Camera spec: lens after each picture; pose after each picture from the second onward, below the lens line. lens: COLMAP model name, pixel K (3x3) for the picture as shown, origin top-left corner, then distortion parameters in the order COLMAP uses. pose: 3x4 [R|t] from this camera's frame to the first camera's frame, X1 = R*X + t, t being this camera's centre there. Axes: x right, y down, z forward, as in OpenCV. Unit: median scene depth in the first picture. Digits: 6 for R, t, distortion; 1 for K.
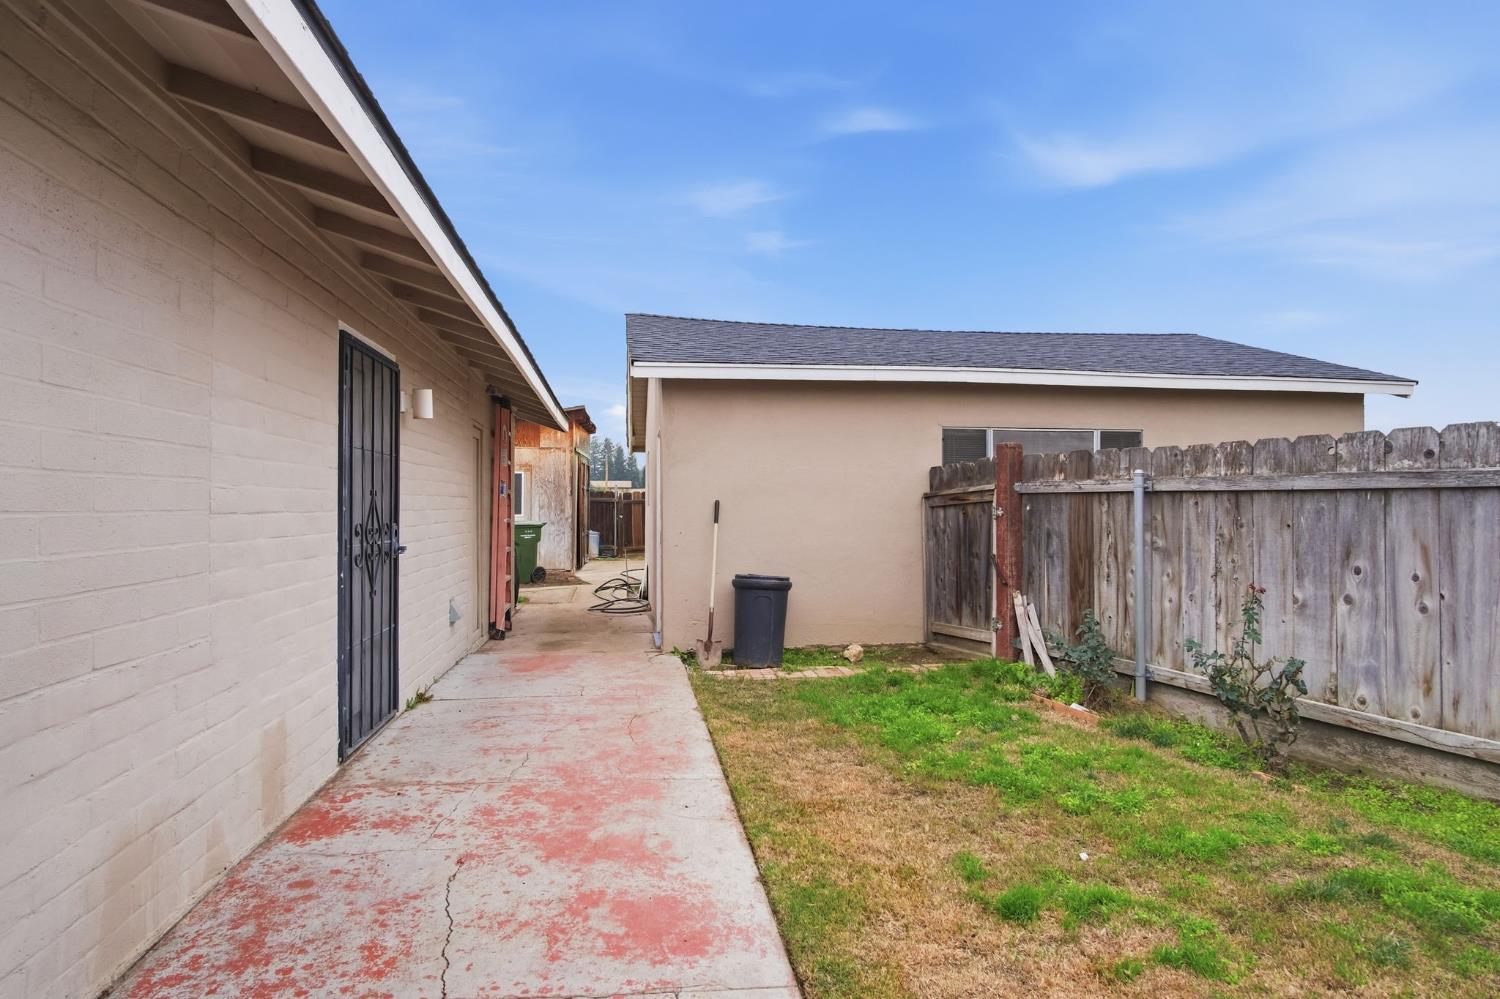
lens RADIAL K [[836.9, 0, 744.4], [0, 836.9, 488.2], [0, 0, 1]] dist [-0.030900, 0.005170]
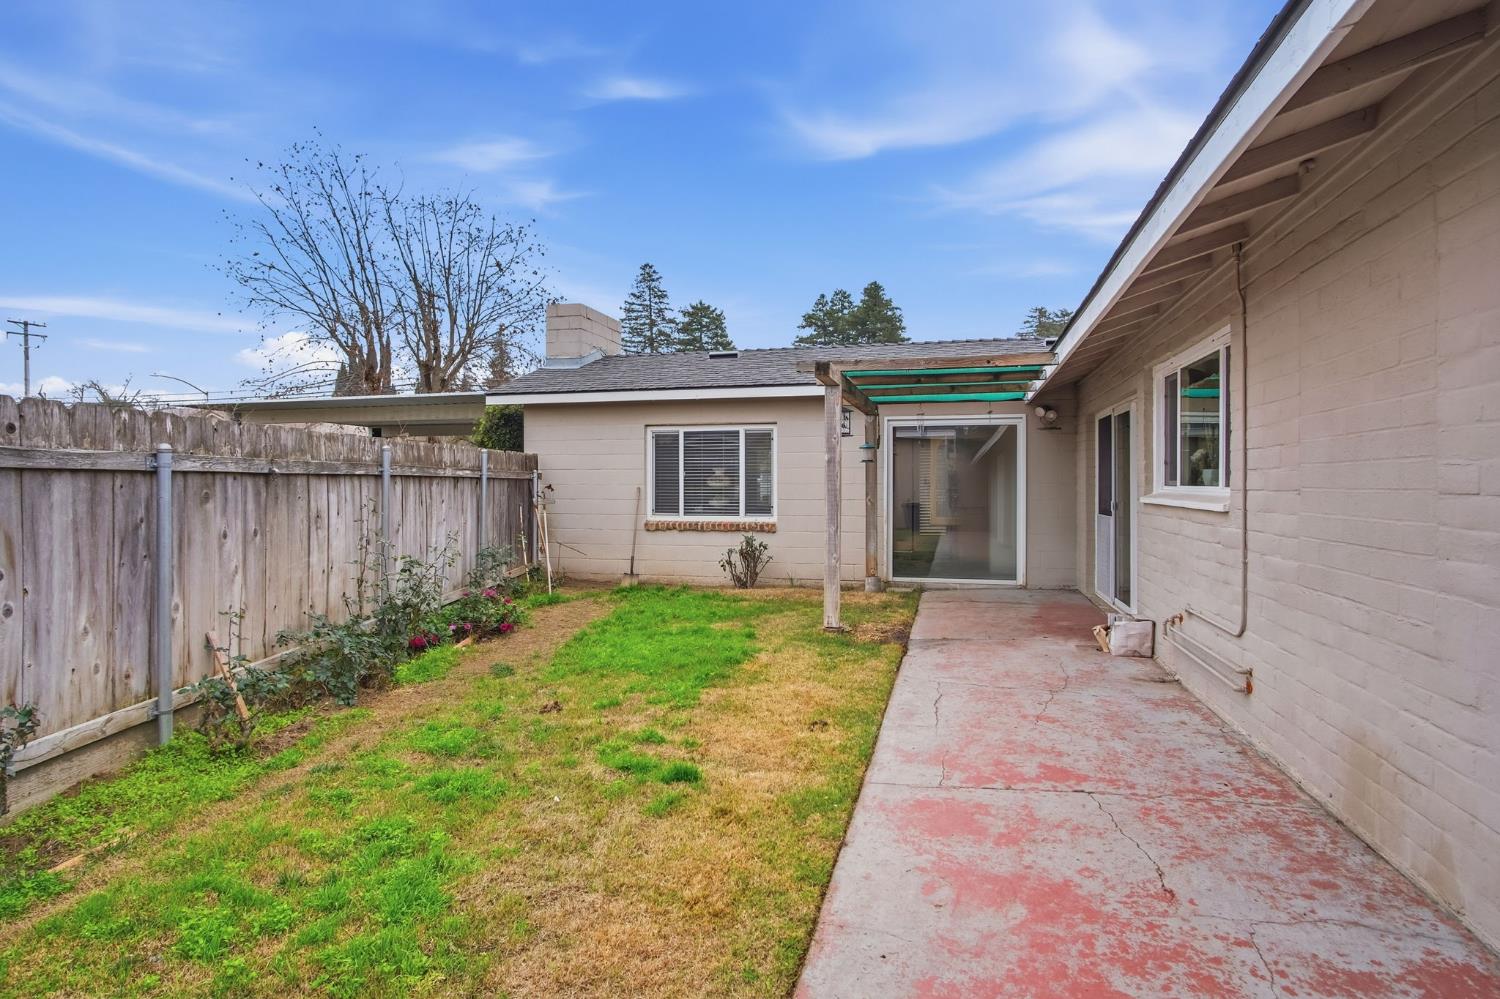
lens RADIAL K [[836.9, 0, 749.9], [0, 836.9, 505.5], [0, 0, 1]] dist [-0.030900, 0.005170]
pose [[-0.927096, -0.006743, 0.374763, -0.211337], [-0.005340, 0.999974, 0.004783, 0.033080], [-0.374785, 0.002433, -0.927108, 1.631879]]
